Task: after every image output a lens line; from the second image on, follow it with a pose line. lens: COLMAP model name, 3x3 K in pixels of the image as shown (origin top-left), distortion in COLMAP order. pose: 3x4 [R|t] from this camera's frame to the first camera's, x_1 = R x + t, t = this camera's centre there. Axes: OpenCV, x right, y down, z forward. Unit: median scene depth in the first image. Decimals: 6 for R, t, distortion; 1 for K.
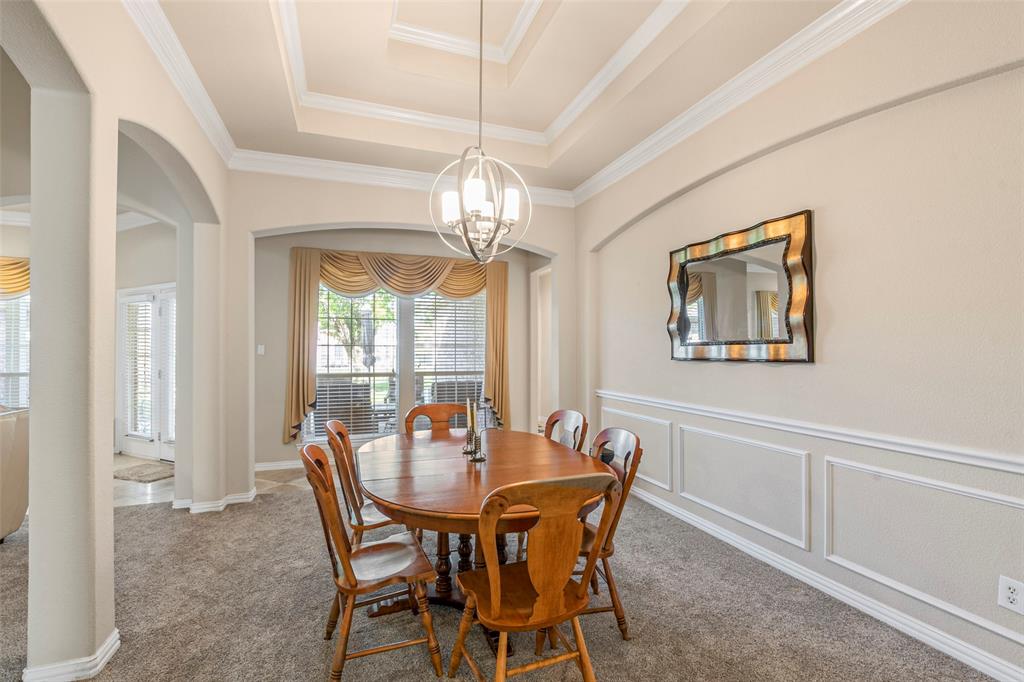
lens RADIAL K [[471.6, 0, 506.5], [0, 471.6, 346.0], [0, 0, 1]] dist [-0.015859, 0.000380]
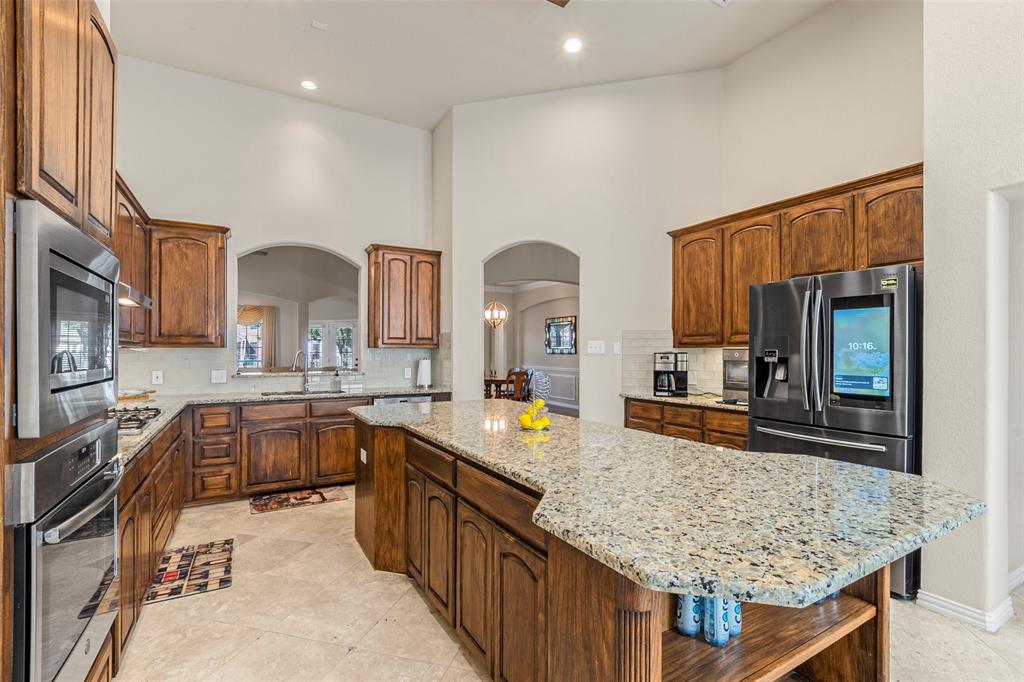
lens RADIAL K [[471.6, 0, 510.8], [0, 471.6, 346.7], [0, 0, 1]] dist [-0.015859, 0.000380]
pose [[0.982338, 0.003206, 0.187088, -0.621368], [-0.003920, 0.999986, 0.003446, -0.034439], [-0.187074, -0.004118, 0.982337, -2.717842]]
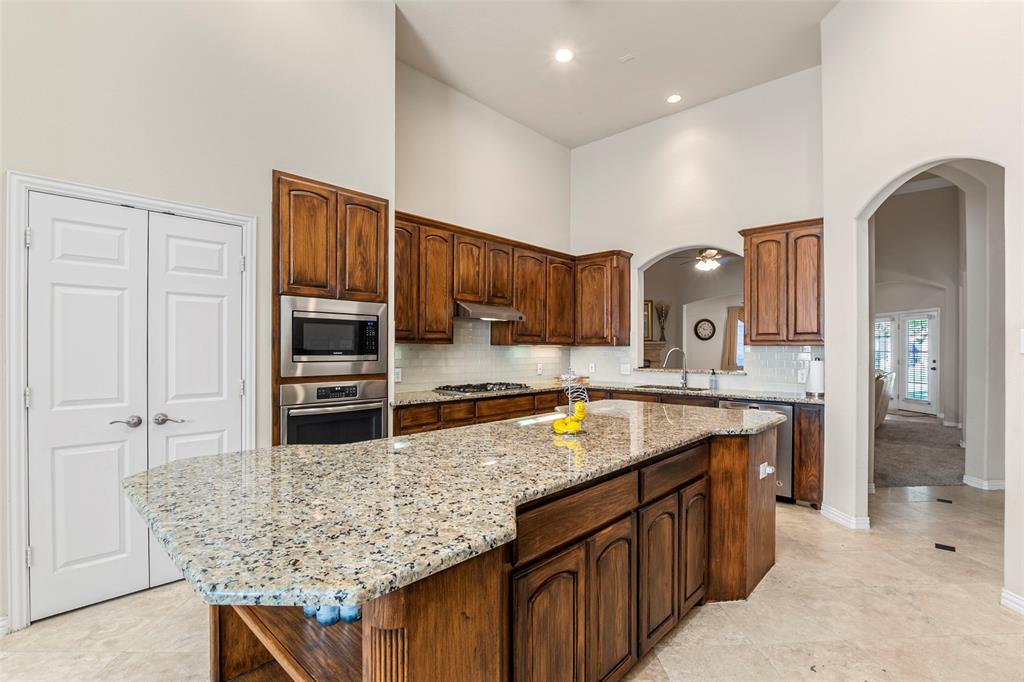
lens RADIAL K [[471.6, 0, 508.8], [0, 471.6, 350.4], [0, 0, 1]] dist [-0.015859, 0.000380]
pose [[0.452614, 0.007382, -0.891676, 0.352104], [0.008103, 0.999890, 0.012391, -0.031337], [0.891670, -0.012834, 0.452505, -2.281329]]
